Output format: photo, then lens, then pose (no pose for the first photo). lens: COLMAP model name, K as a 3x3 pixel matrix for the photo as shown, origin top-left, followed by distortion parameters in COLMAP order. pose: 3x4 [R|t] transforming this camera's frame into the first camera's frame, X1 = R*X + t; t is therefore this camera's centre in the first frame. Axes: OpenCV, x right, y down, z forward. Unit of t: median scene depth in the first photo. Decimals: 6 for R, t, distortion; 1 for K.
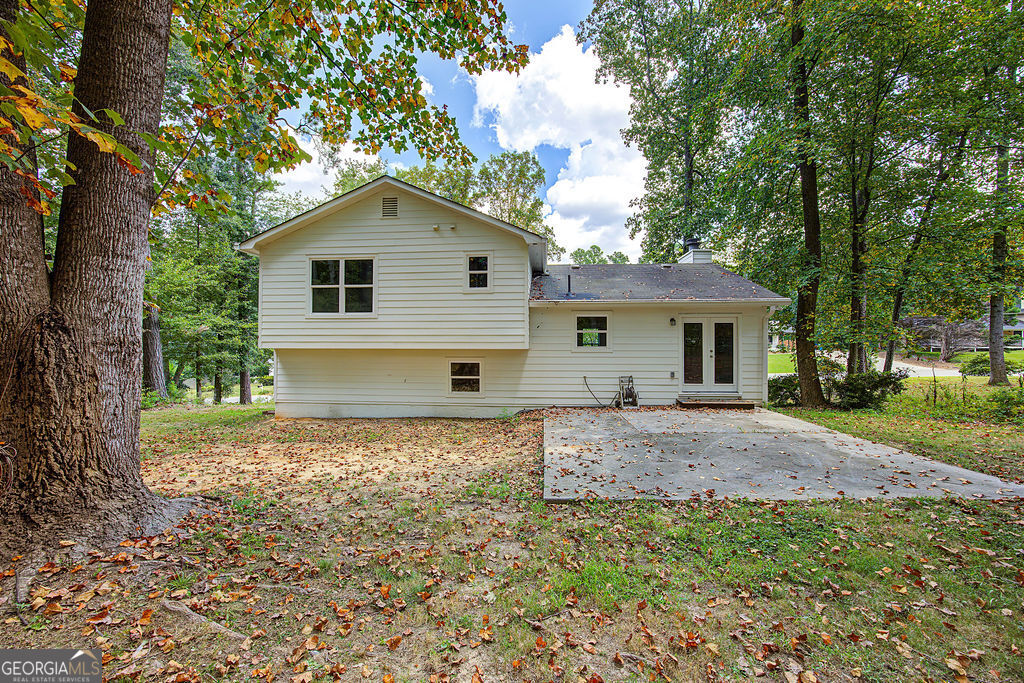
lens RADIAL K [[403.9, 0, 512.6], [0, 403.9, 349.5], [0, 0, 1]] dist [-0.000407, -0.000011]
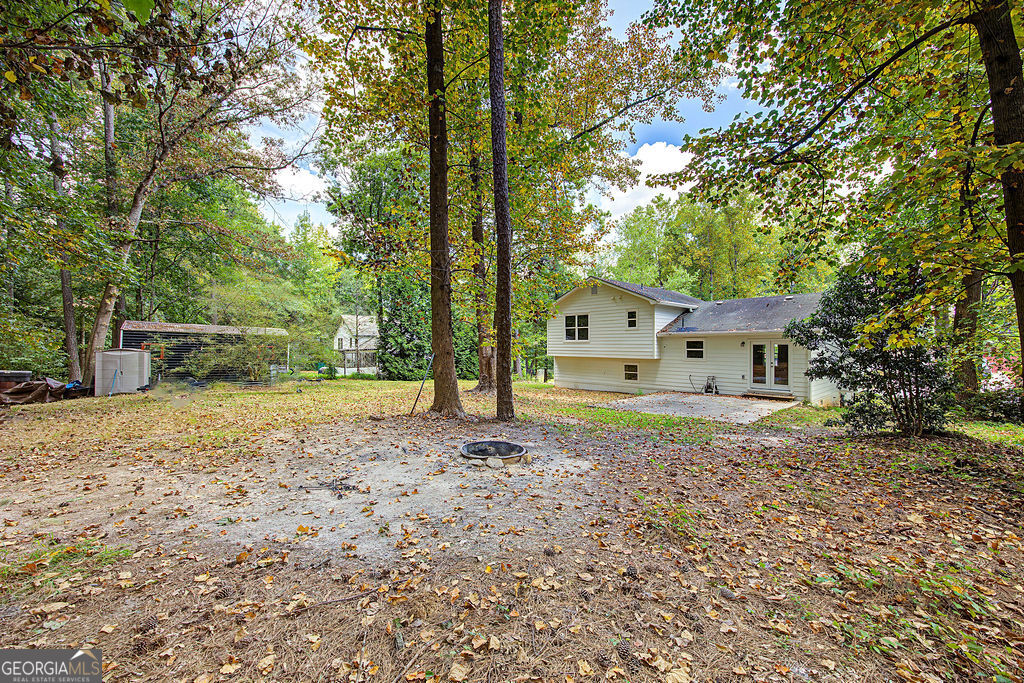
lens RADIAL K [[403.9, 0, 512.6], [0, 403.9, 349.5], [0, 0, 1]] dist [-0.000407, -0.000011]
pose [[0.717079, 0.007781, -0.696948, 0.841523], [-0.001607, 0.999953, 0.009510, -0.060301], [0.696990, -0.005700, 0.717058, -0.790090]]
